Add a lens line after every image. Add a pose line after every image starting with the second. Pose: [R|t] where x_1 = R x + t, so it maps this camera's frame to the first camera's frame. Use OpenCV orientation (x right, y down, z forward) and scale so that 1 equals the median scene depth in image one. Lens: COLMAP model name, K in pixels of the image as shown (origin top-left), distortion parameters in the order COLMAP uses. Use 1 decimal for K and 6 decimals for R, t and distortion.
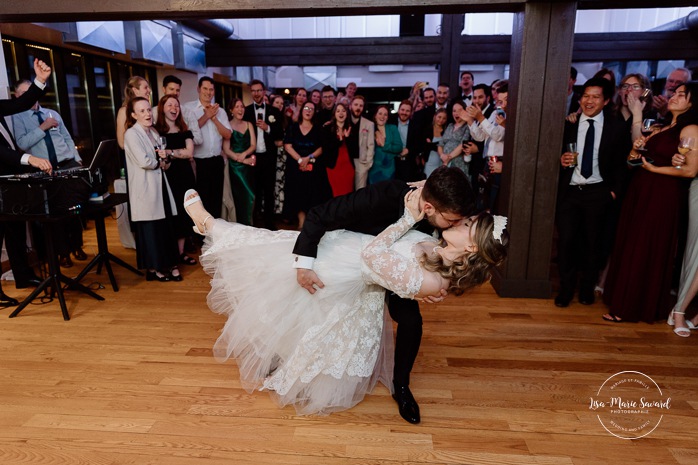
lens RADIAL K [[476.7, 0, 348.2], [0, 476.7, 240.7], [0, 0, 1]] dist [0.007119, -0.006758]
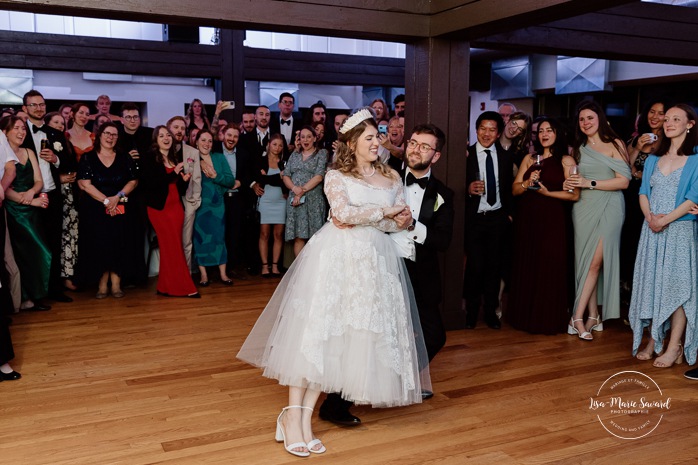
lens RADIAL K [[652.0, 0, 348.4], [0, 652.0, 241.9], [0, 0, 1]] dist [-0.003542, 0.000000]
pose [[0.862913, -0.063781, 0.501311, -0.285971], [0.114280, 0.990934, -0.070637, 0.007588], [-0.492261, 0.118243, 0.862379, -0.038399]]
